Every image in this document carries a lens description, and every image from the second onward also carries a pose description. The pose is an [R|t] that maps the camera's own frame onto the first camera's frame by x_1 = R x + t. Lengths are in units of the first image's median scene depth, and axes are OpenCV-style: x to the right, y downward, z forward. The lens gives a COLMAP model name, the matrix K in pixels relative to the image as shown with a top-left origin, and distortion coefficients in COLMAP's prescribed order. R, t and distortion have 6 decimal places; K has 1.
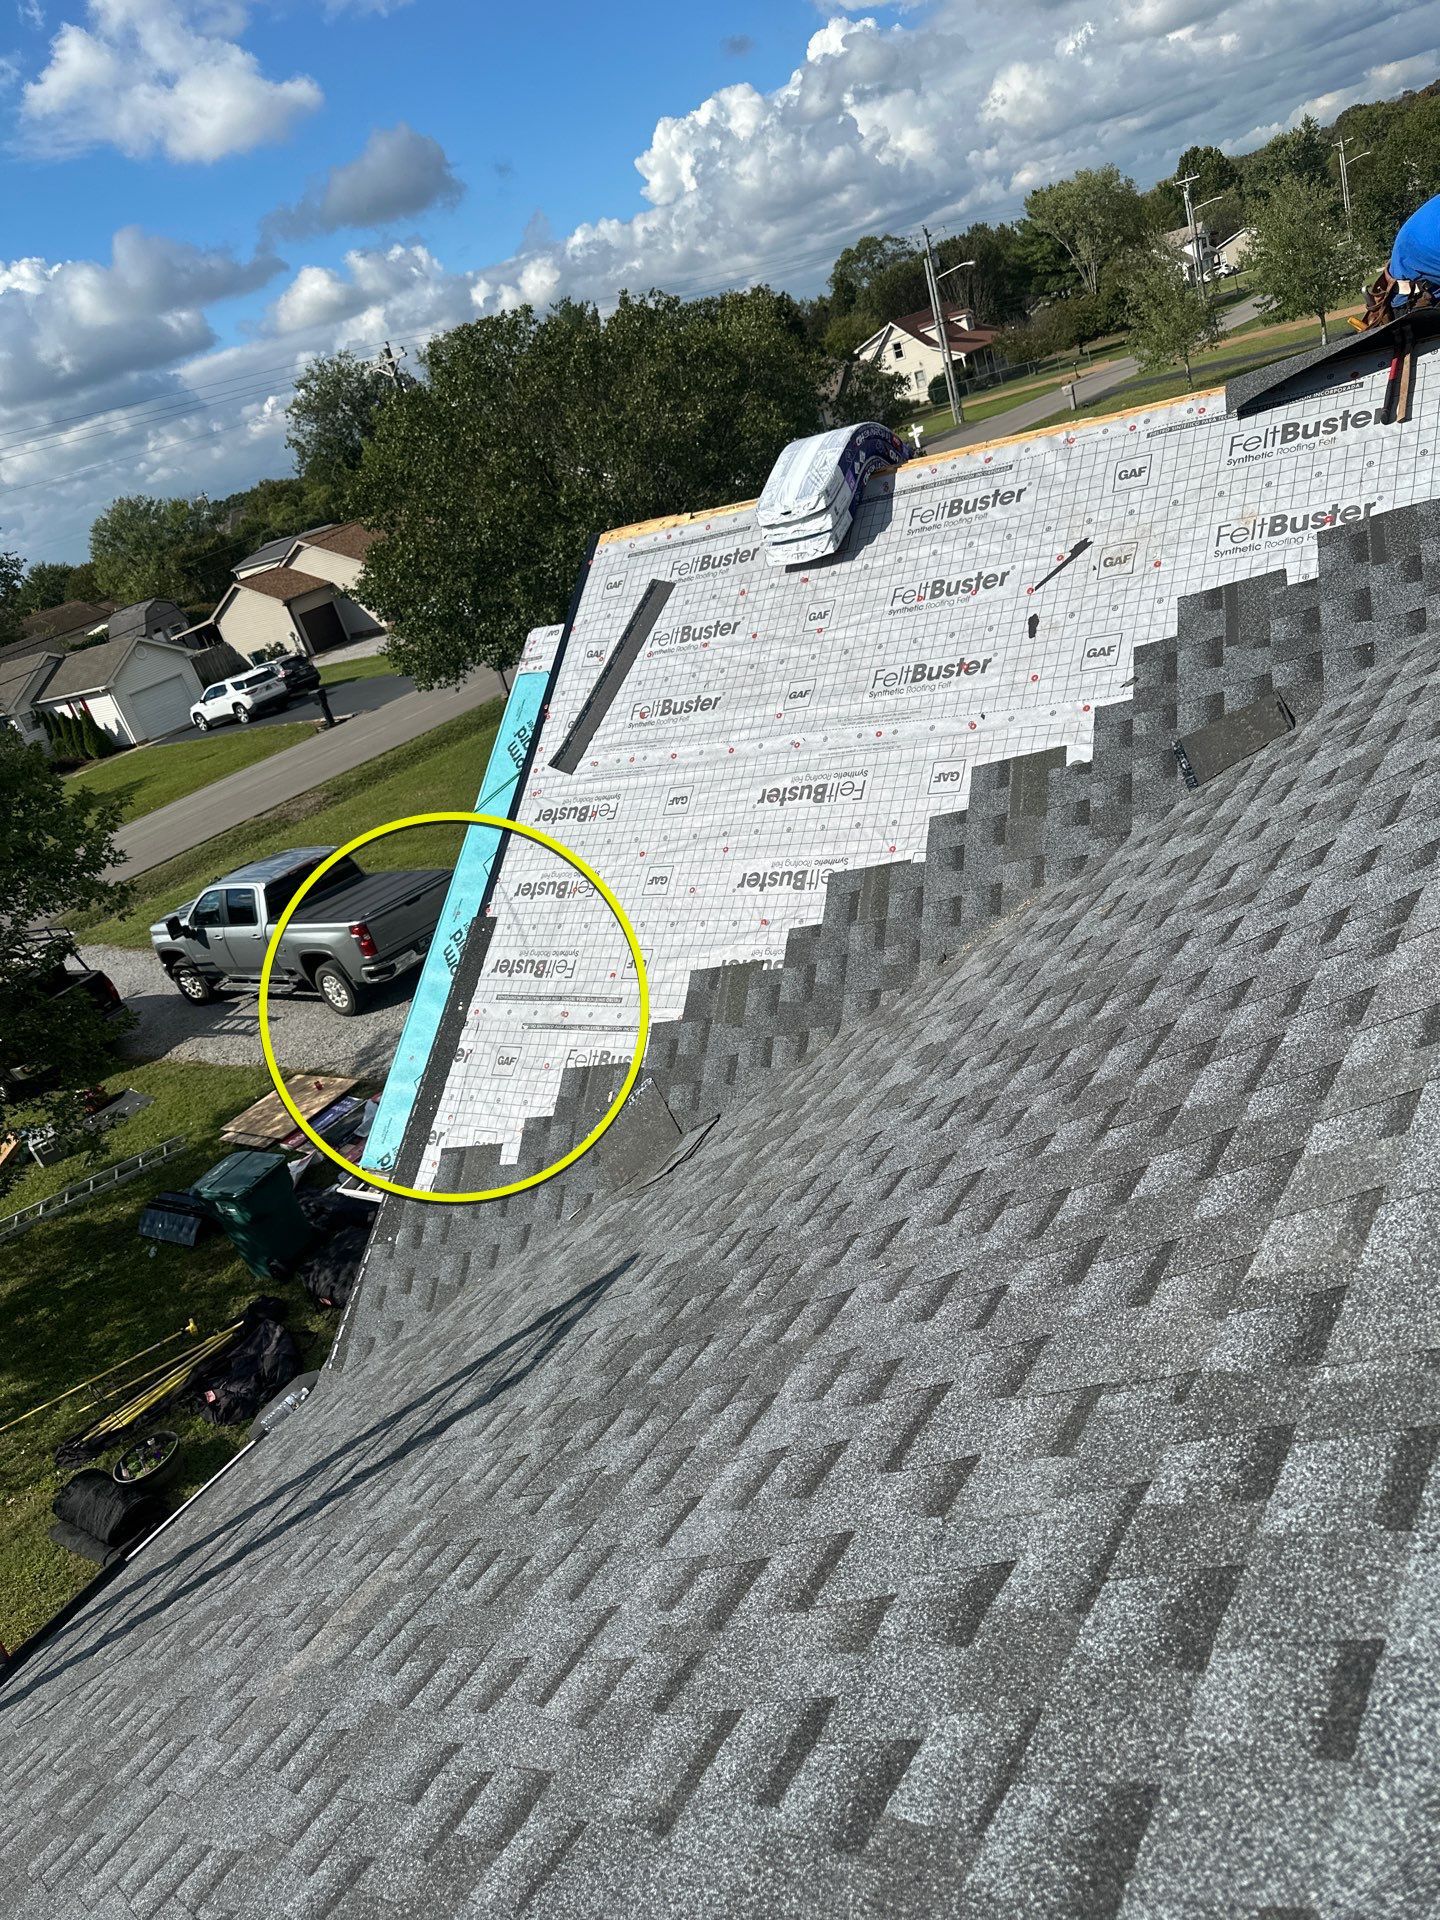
lens RADIAL K [[1407.4, 0, 709.3], [0, 1407.4, 974.2], [0, 0, 1]] dist [0.078863, -0.110157]
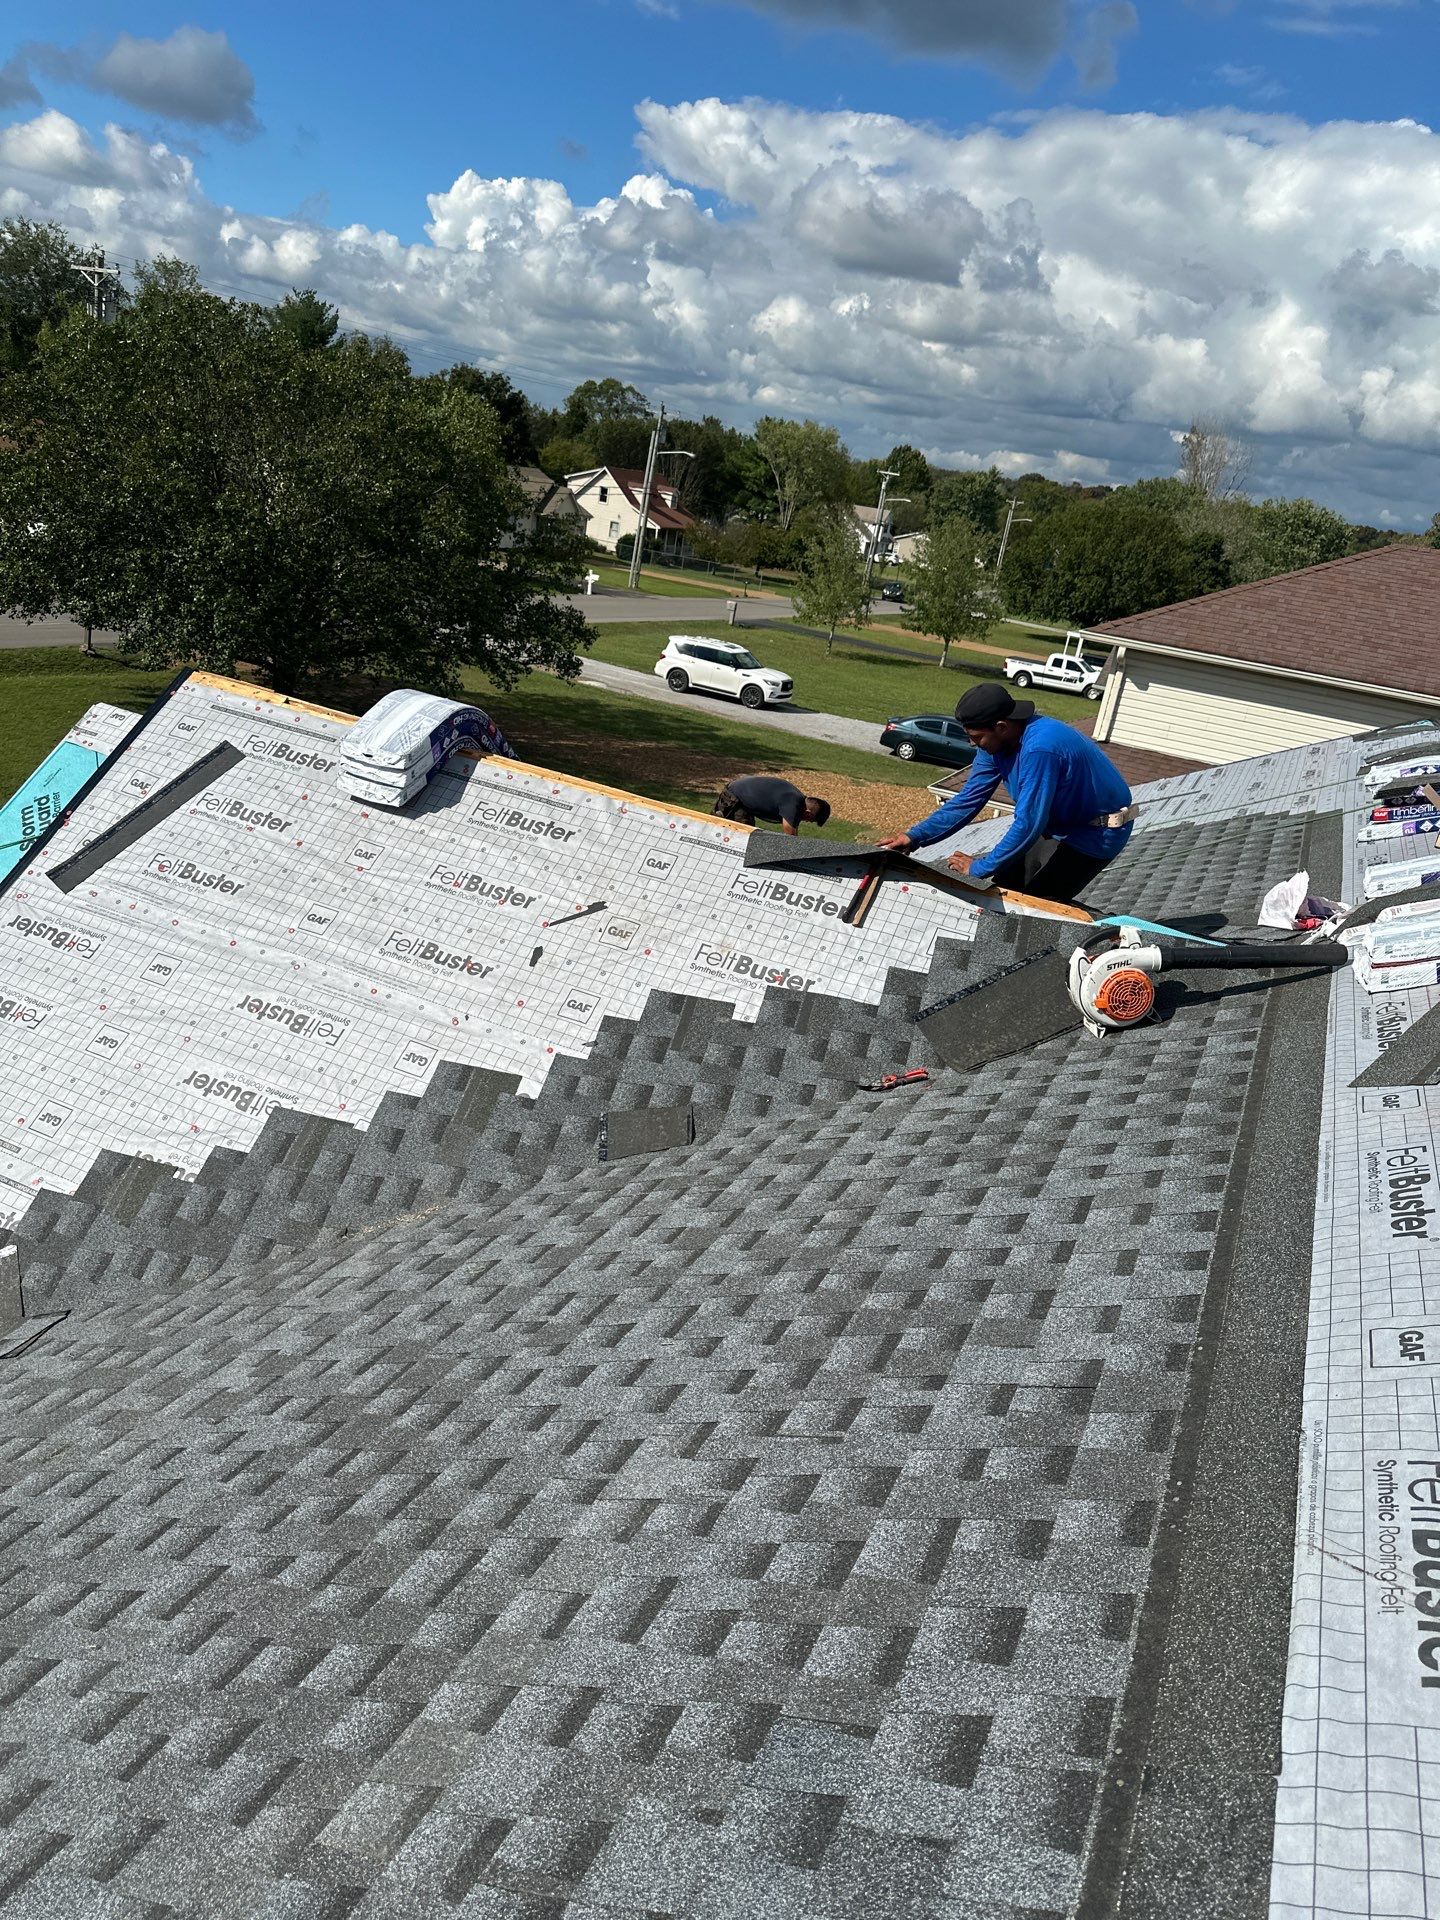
lens RADIAL K [[1407.4, 0, 740.4], [0, 1407.4, 957.3], [0, 0, 1]] dist [0.078863, -0.110157]
pose [[0.879014, 0.349329, 0.324505, 0.008707], [-0.322279, 0.936887, -0.135571, -0.133754], [-0.351383, 0.014588, 0.936118, -0.088967]]
